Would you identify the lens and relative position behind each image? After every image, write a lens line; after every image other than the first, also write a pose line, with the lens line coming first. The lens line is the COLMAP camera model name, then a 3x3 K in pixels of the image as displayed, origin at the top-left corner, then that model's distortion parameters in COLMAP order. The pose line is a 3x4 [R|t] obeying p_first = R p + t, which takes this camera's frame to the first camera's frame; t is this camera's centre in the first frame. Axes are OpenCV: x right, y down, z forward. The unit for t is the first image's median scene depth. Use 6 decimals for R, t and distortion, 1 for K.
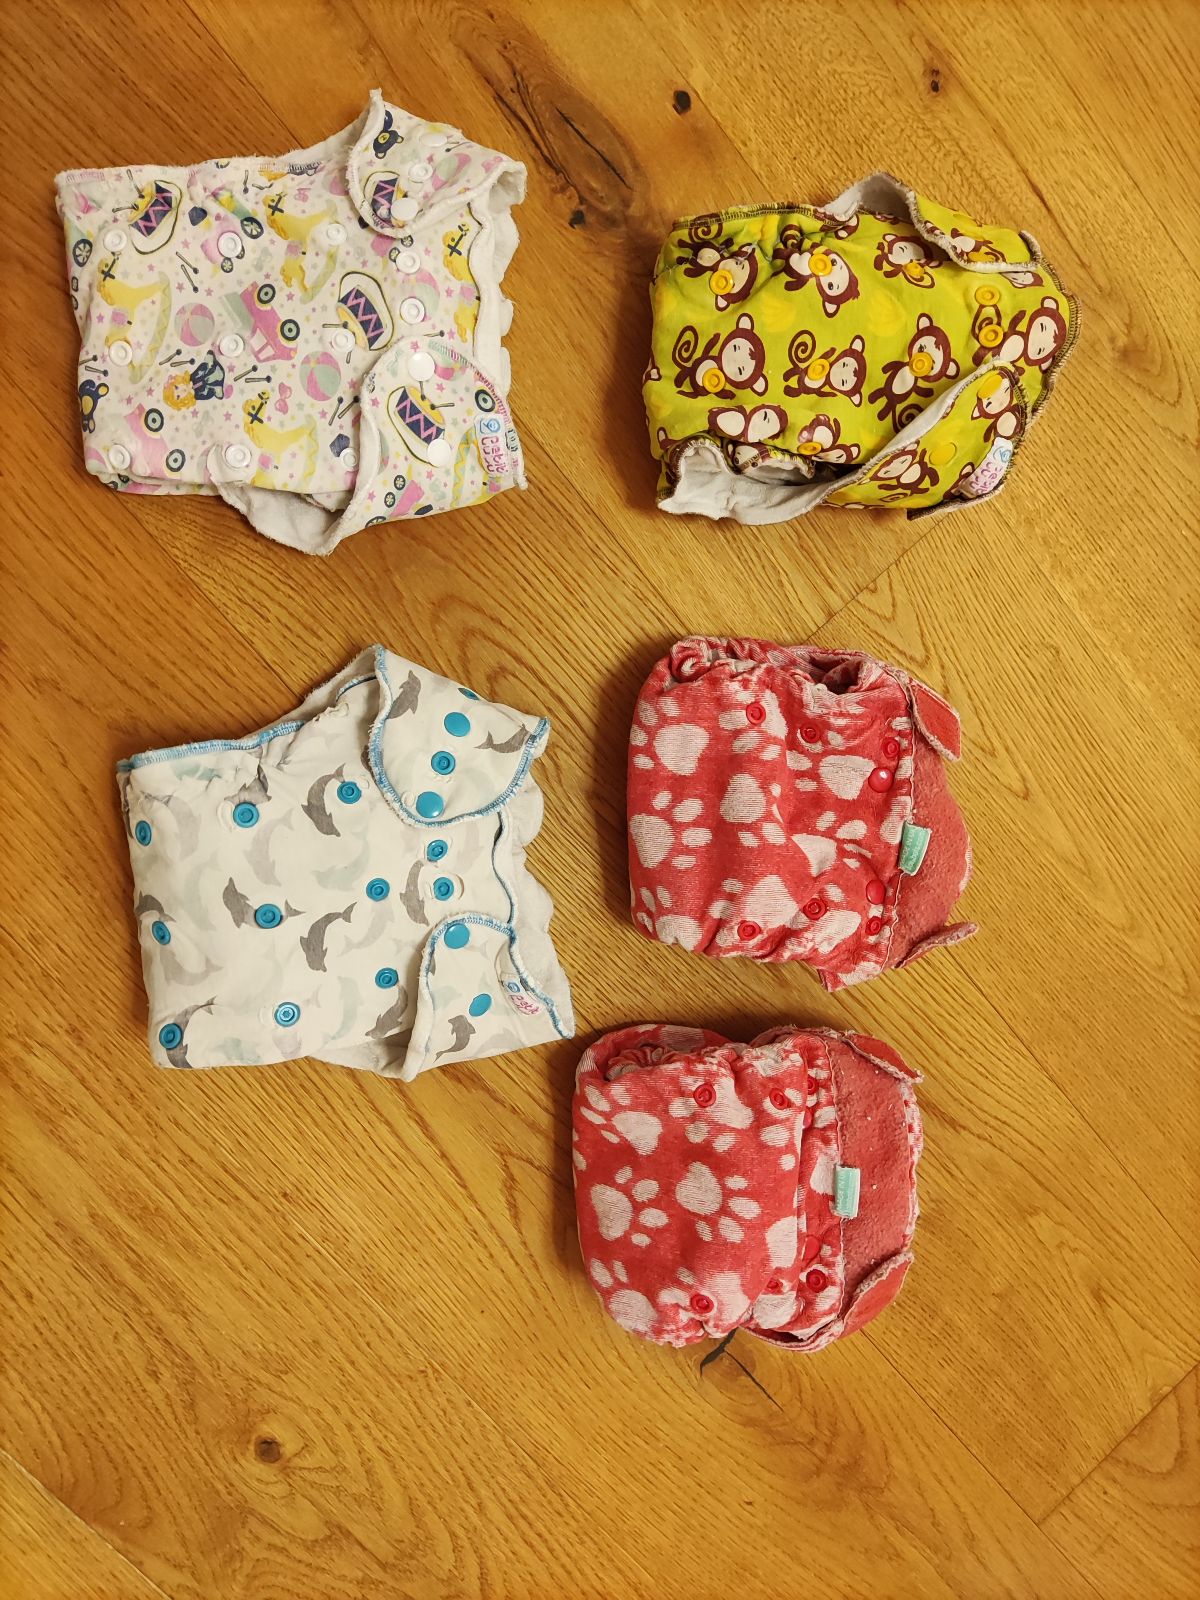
lens RADIAL K [[1222.7, 0, 609.4], [0, 1222.7, 803.5], [0, 0, 1]] dist [-0.010158, -0.008837]
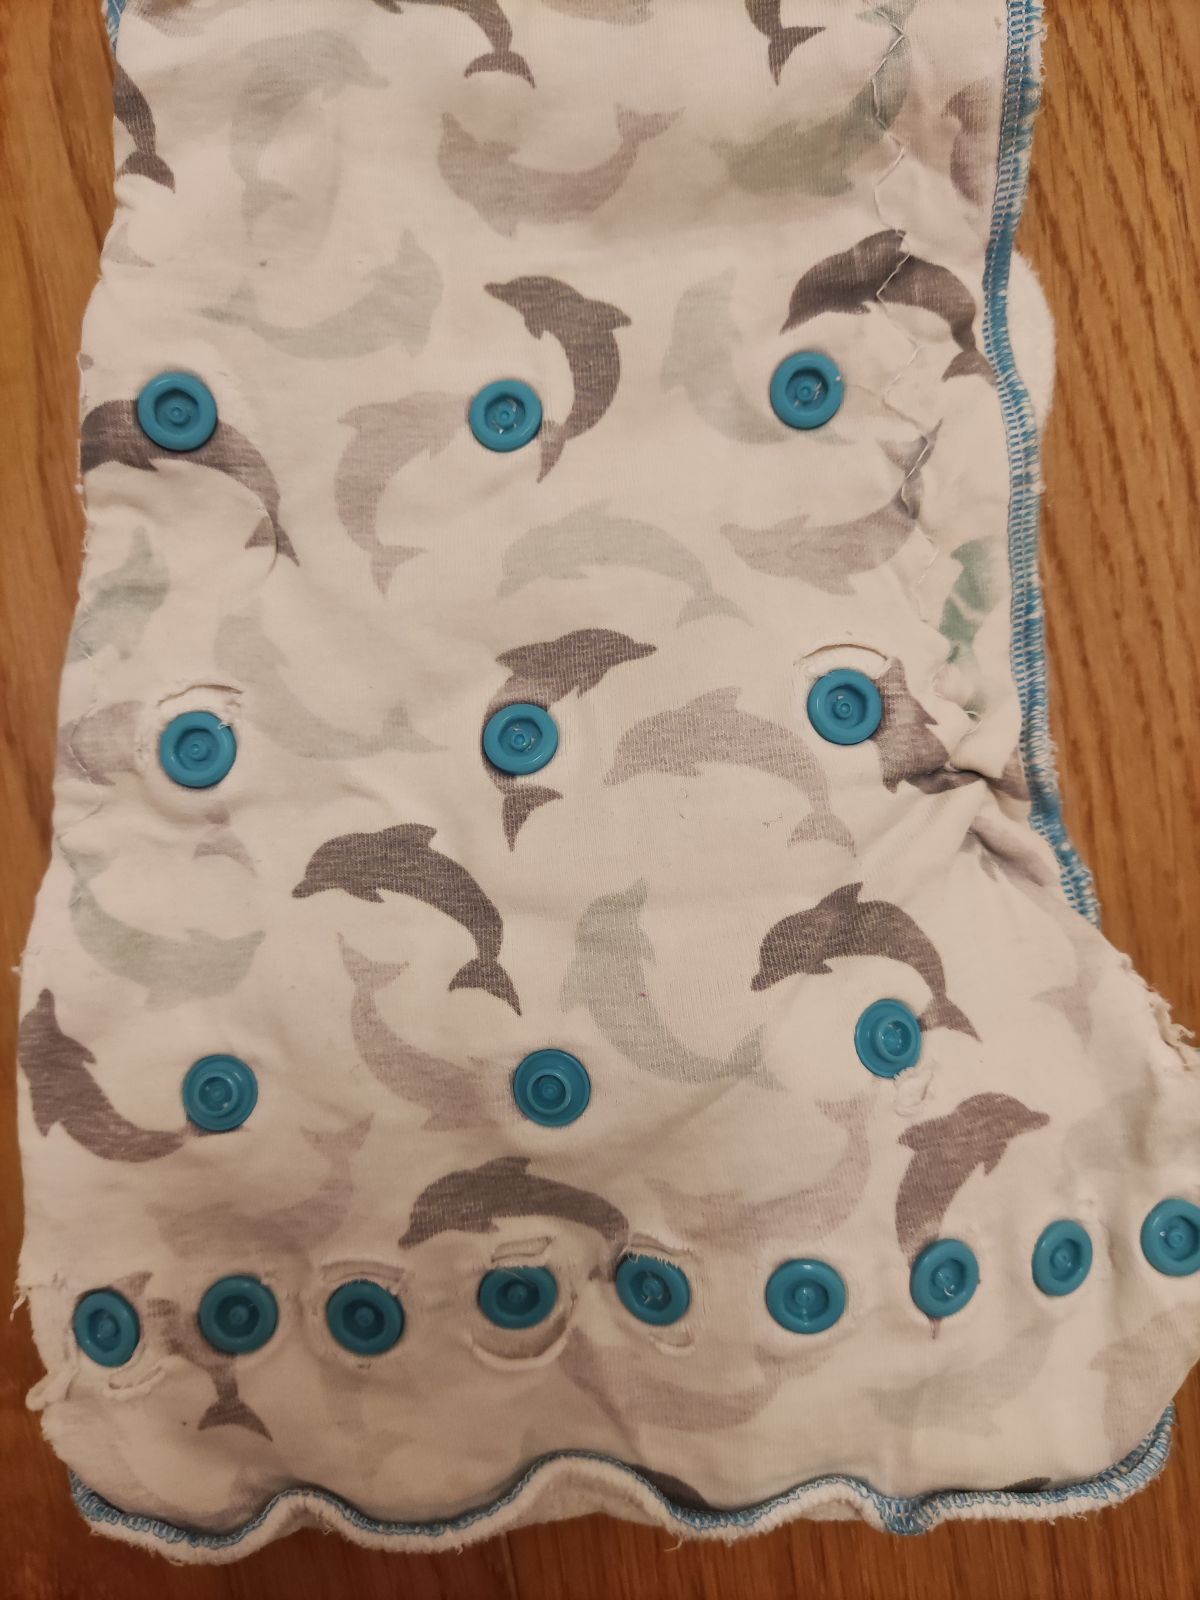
lens RADIAL K [[1222.7, 0, 600.4], [0, 1222.7, 804.4], [0, 0, 1]] dist [-0.010158, -0.008837]
pose [[-0.135823, 0.934283, -0.329649, -0.159621], [-0.990703, -0.125491, 0.052531, 0.051583], [0.007710, 0.333719, 0.942641, 0.701532]]
